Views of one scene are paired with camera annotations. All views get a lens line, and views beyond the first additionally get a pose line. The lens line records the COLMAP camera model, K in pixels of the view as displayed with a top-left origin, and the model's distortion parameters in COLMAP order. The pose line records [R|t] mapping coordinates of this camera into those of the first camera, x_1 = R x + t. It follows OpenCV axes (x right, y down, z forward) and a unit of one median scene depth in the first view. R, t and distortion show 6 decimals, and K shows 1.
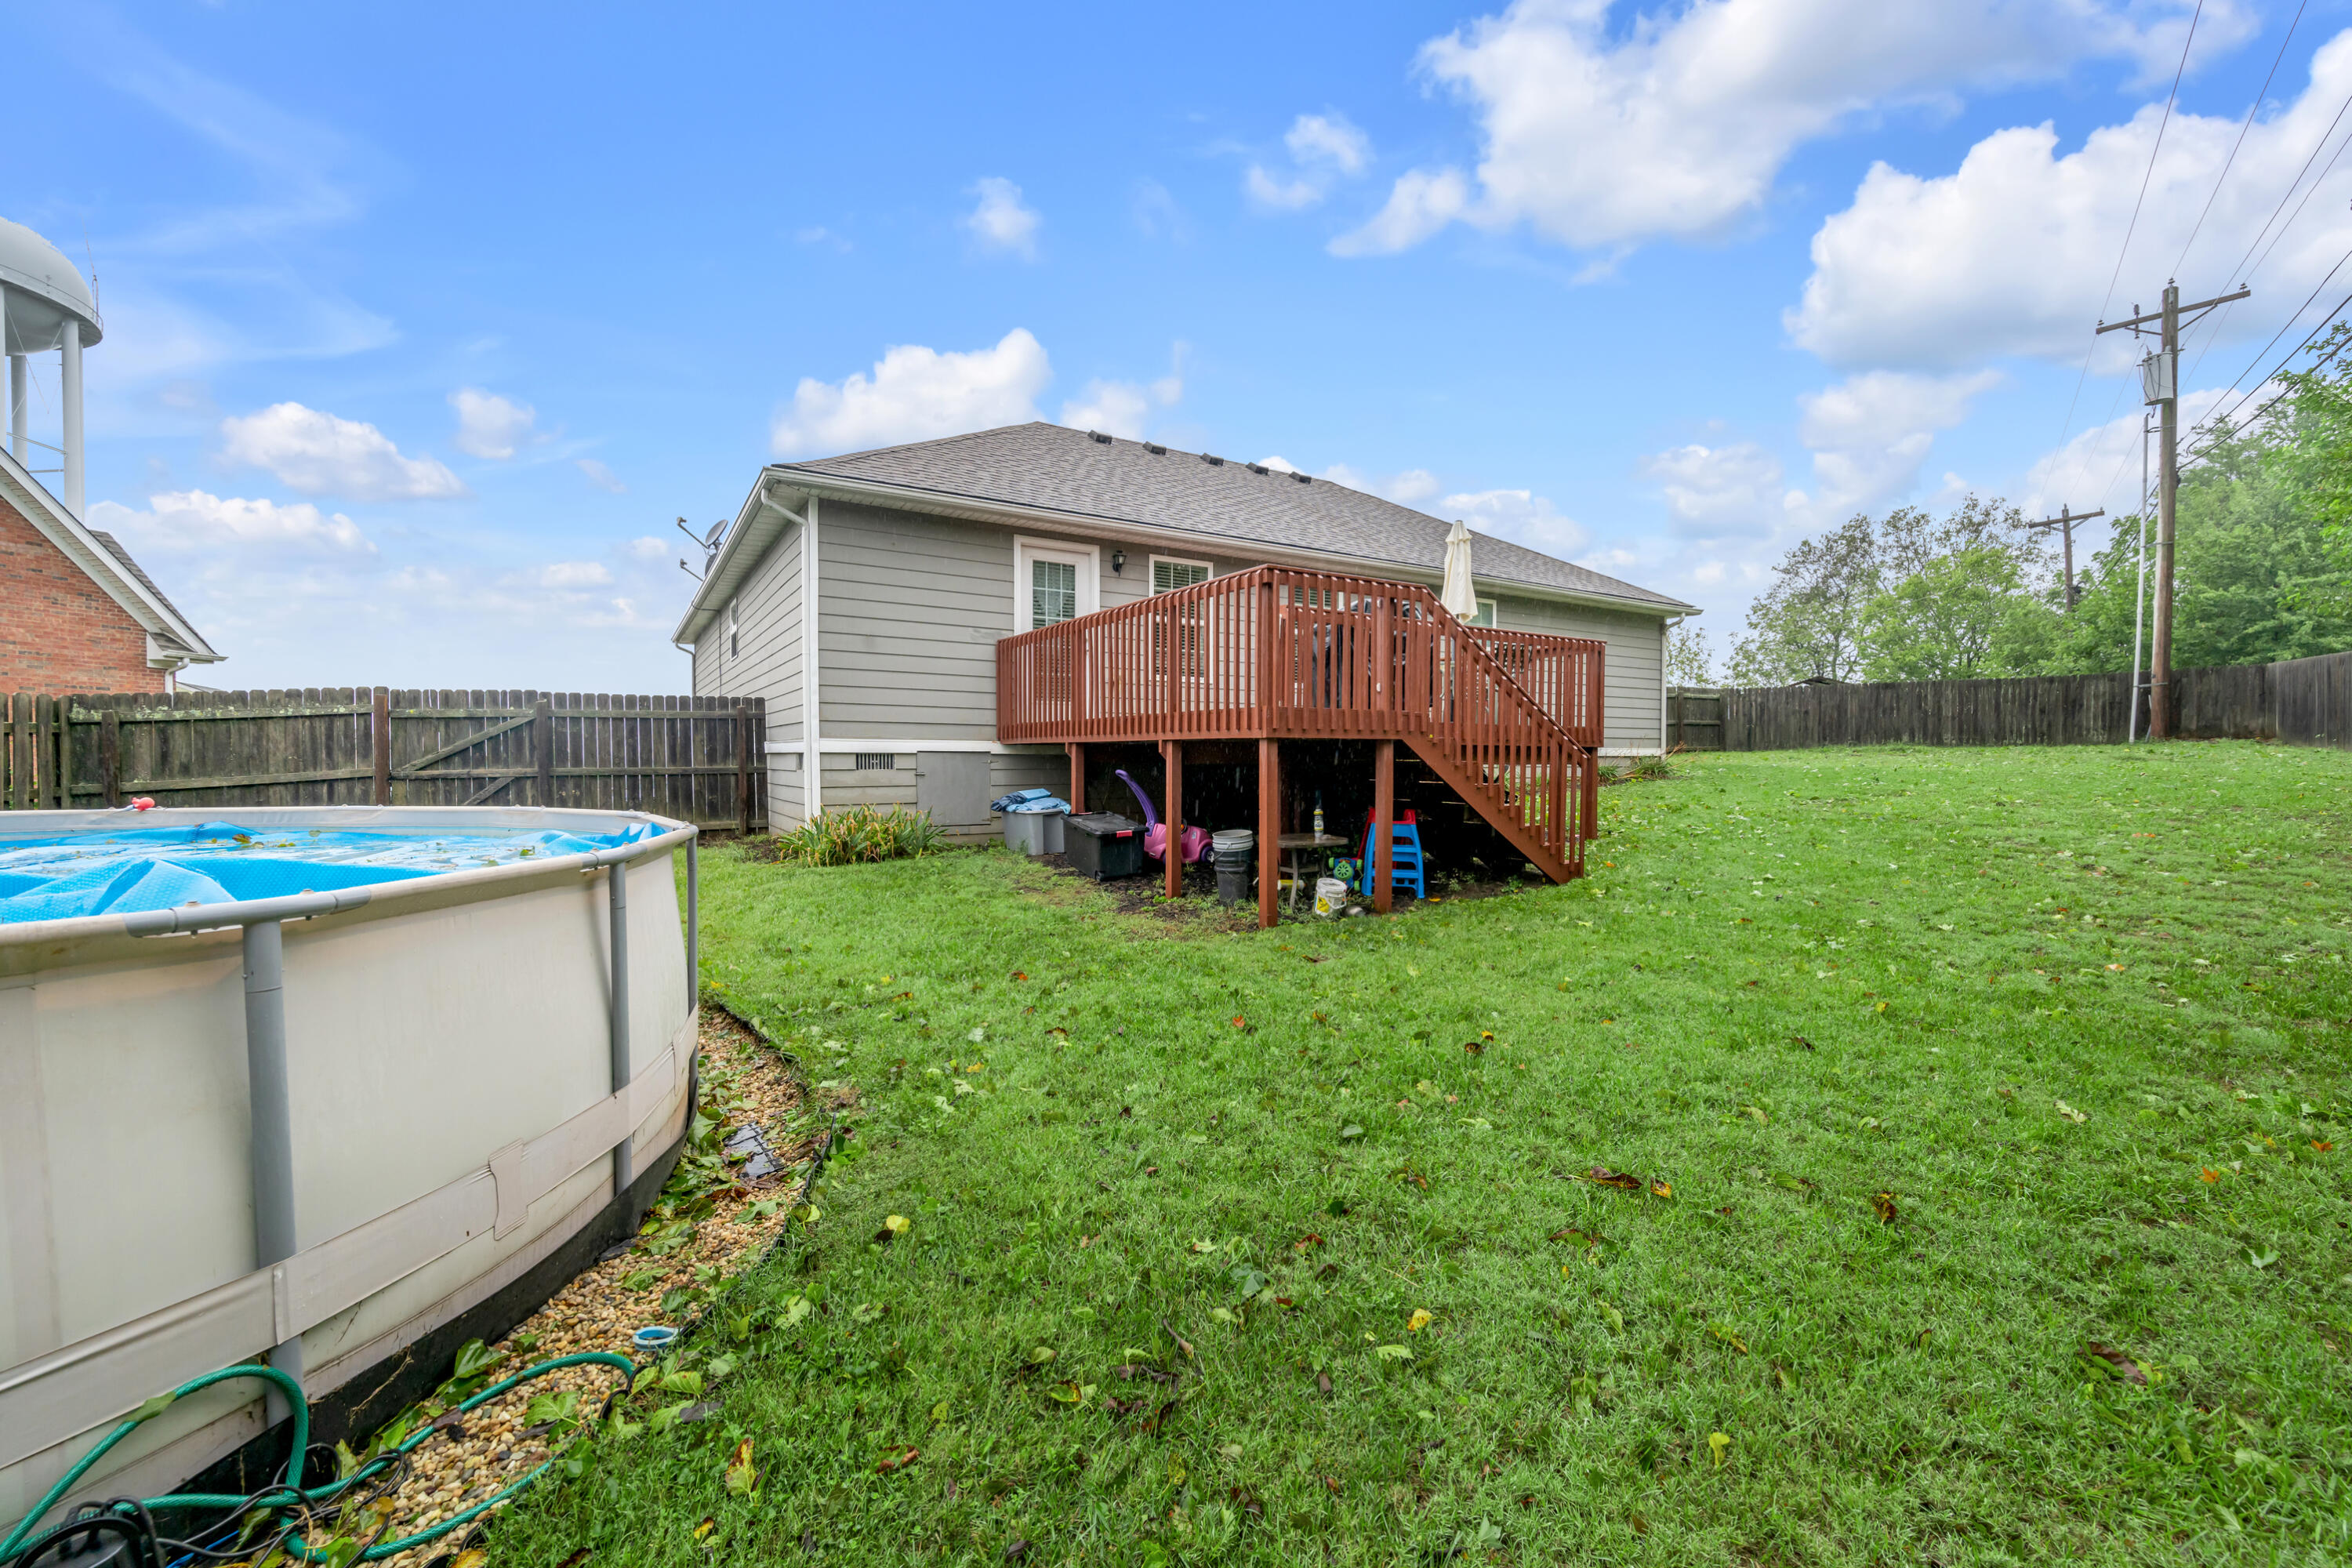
lens RADIAL K [[933.4, 0, 1175.3], [0, 933.4, 773.4], [0, 0, 1]] dist [-0.002596, -0.000402]
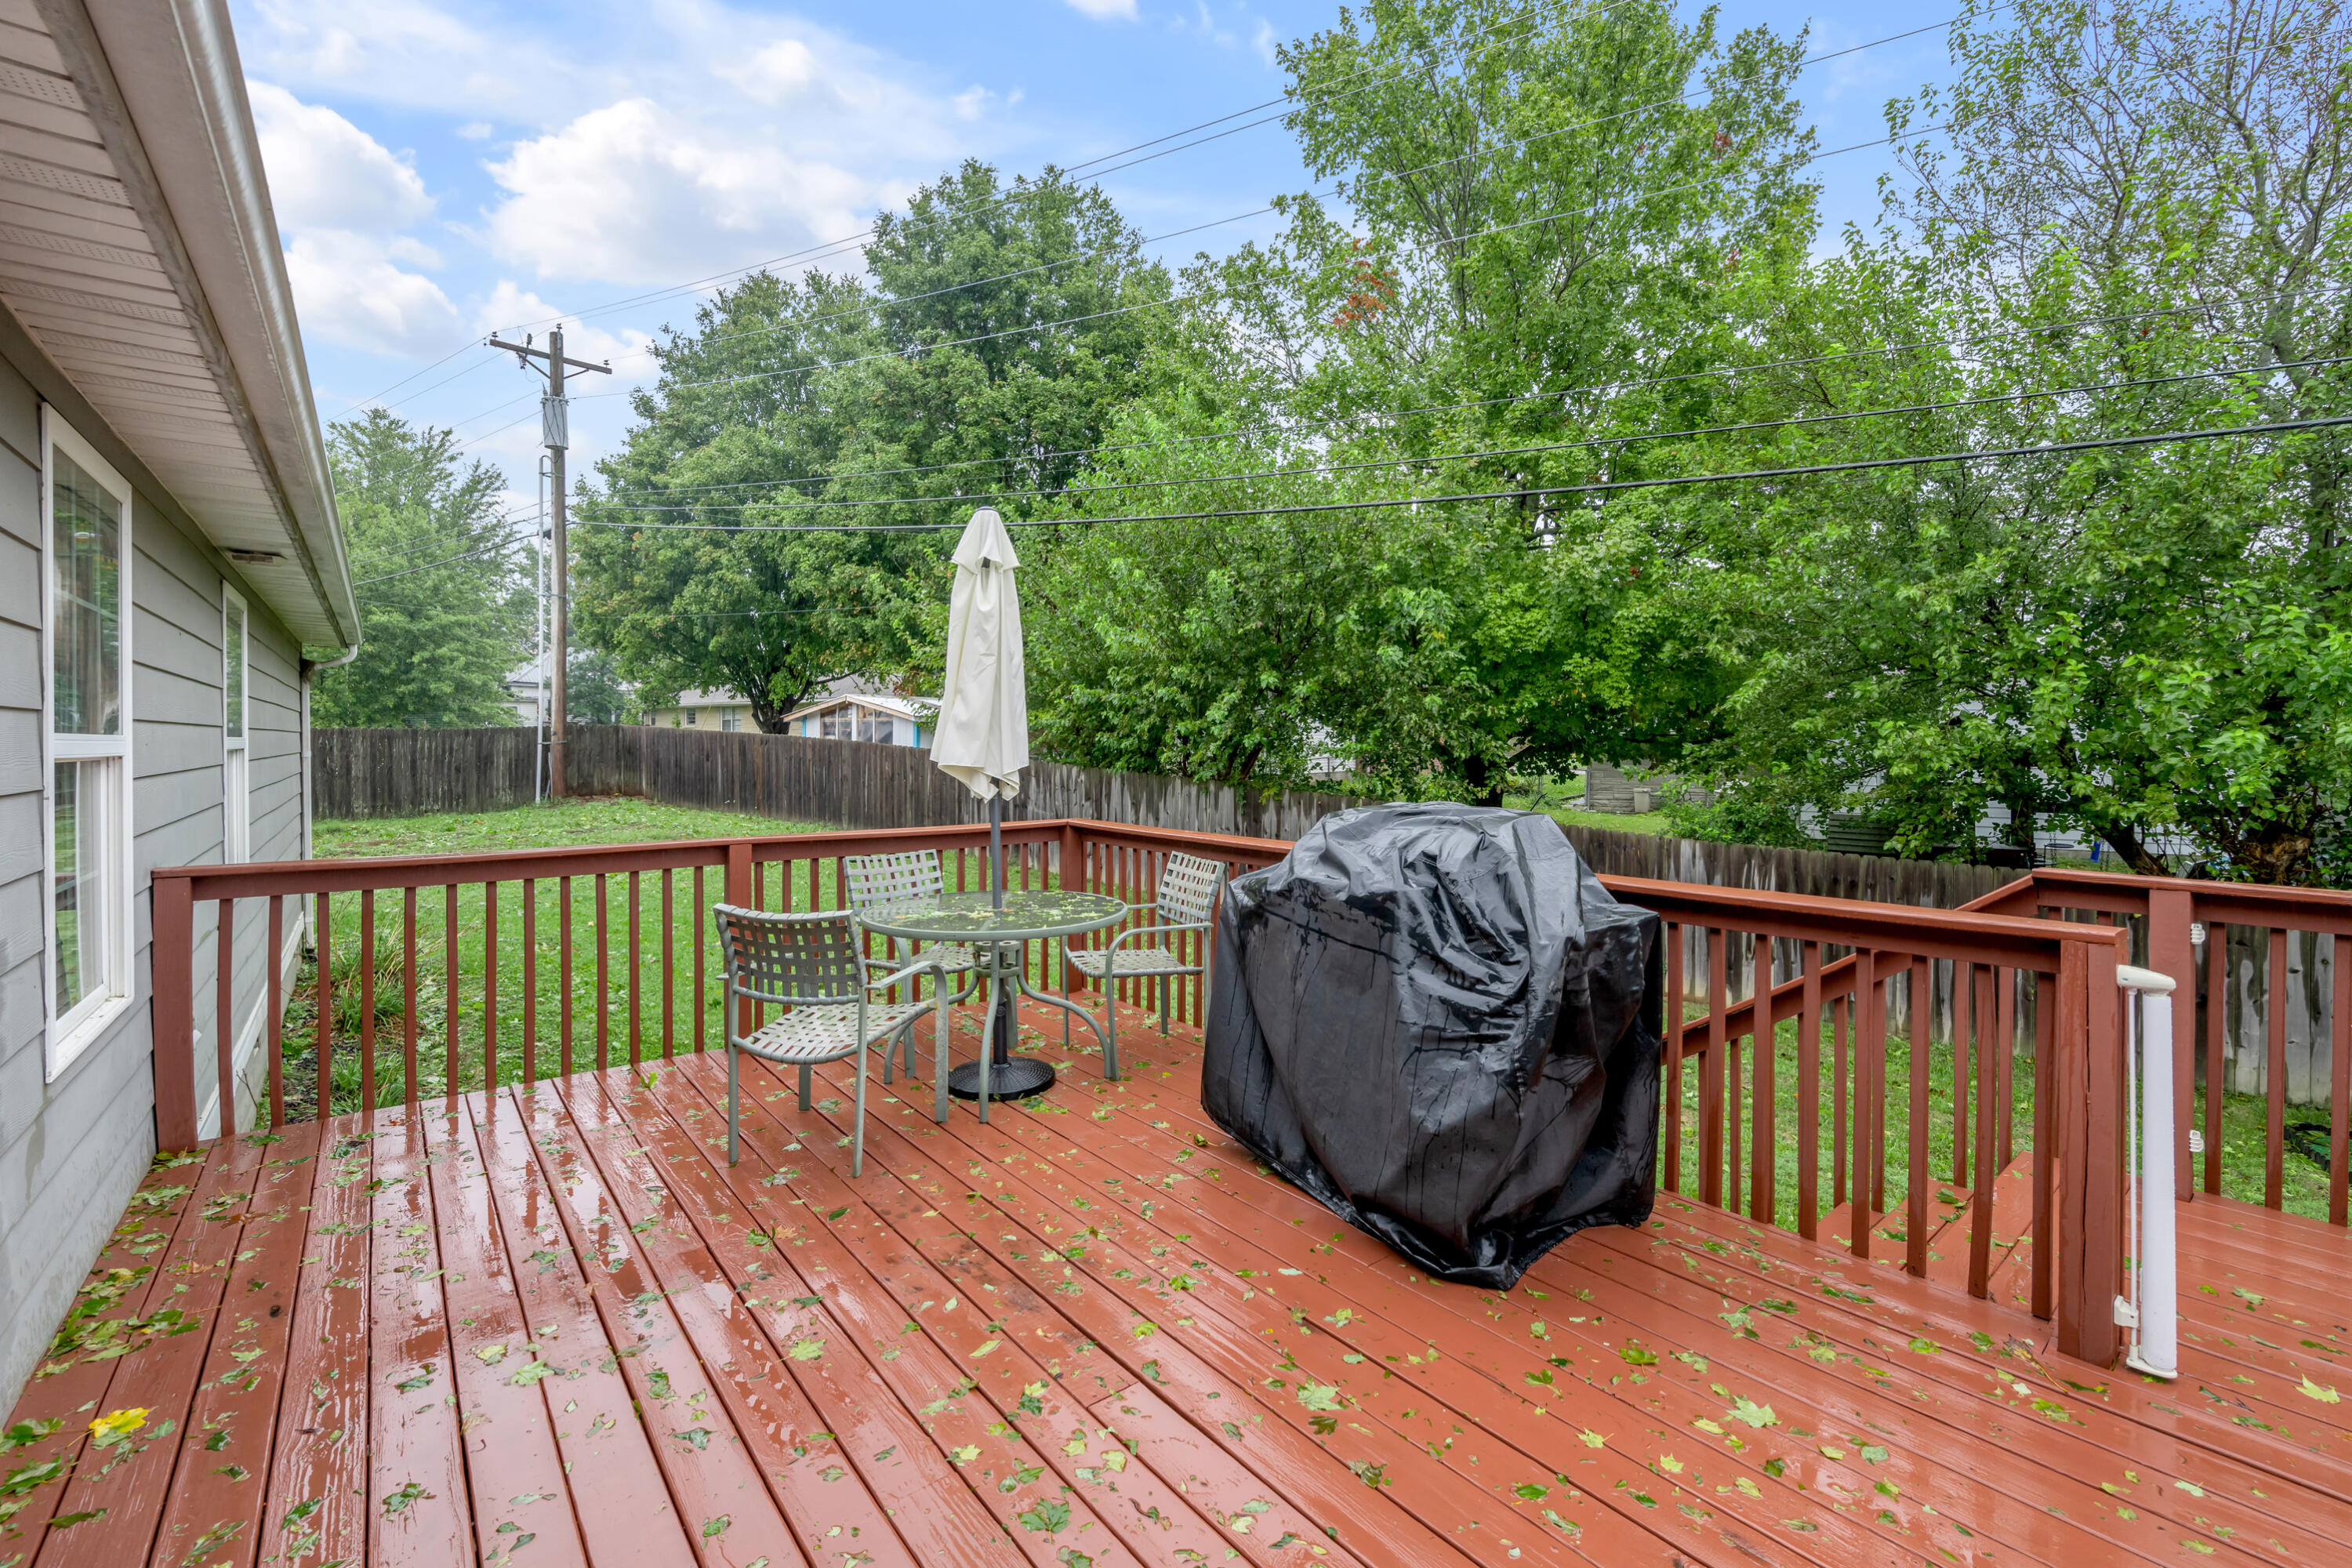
lens RADIAL K [[998.6, 0, 1177.7], [0, 998.6, 739.6], [0, 0, 1]] dist [-0.019657, -0.000040]
pose [[-0.136823, -0.003131, 0.990591, -0.078851], [0.015281, 0.999869, 0.005271, -0.184063], [-0.990478, 0.015858, -0.136757, 0.999065]]
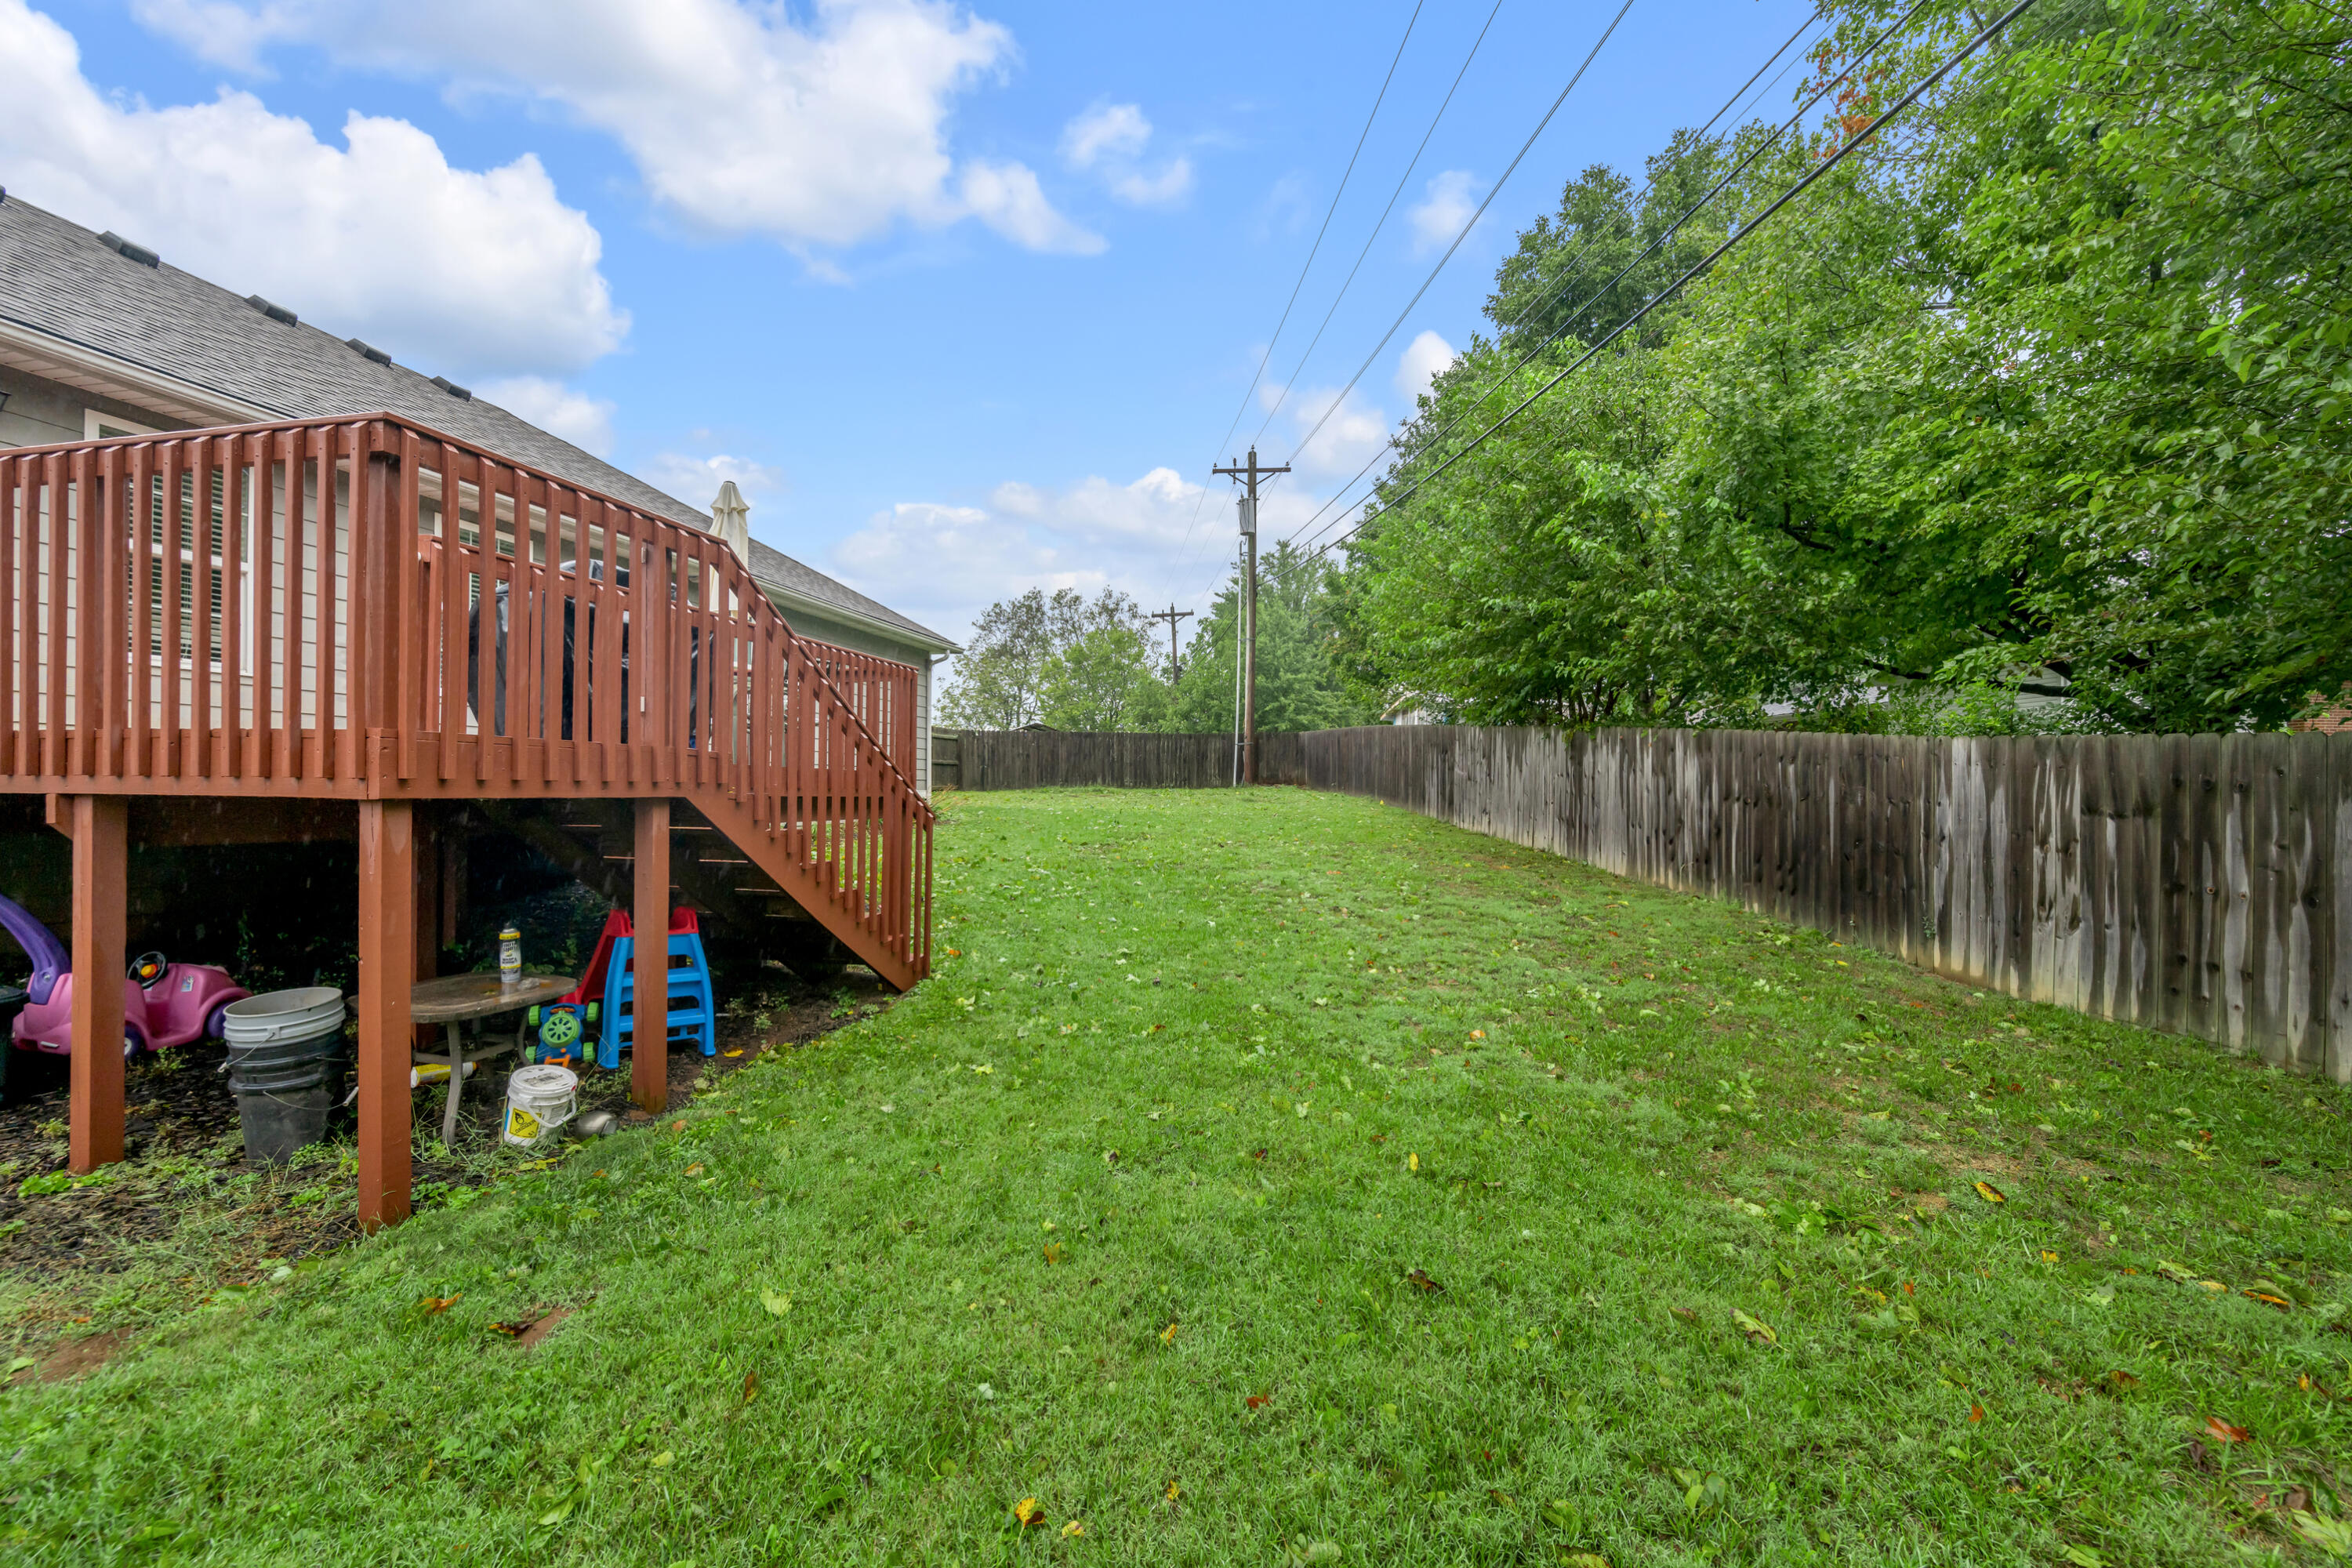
lens RADIAL K [[940.3, 0, 1174.8], [0, 940.3, 792.2], [0, 0, 1]] dist [-0.001469, -0.000376]
pose [[0.699862, 0.004020, 0.714267, 0.025584], [0.005884, 0.999918, -0.011392, -0.020518], [-0.714254, 0.012175, 0.699781, 0.248581]]
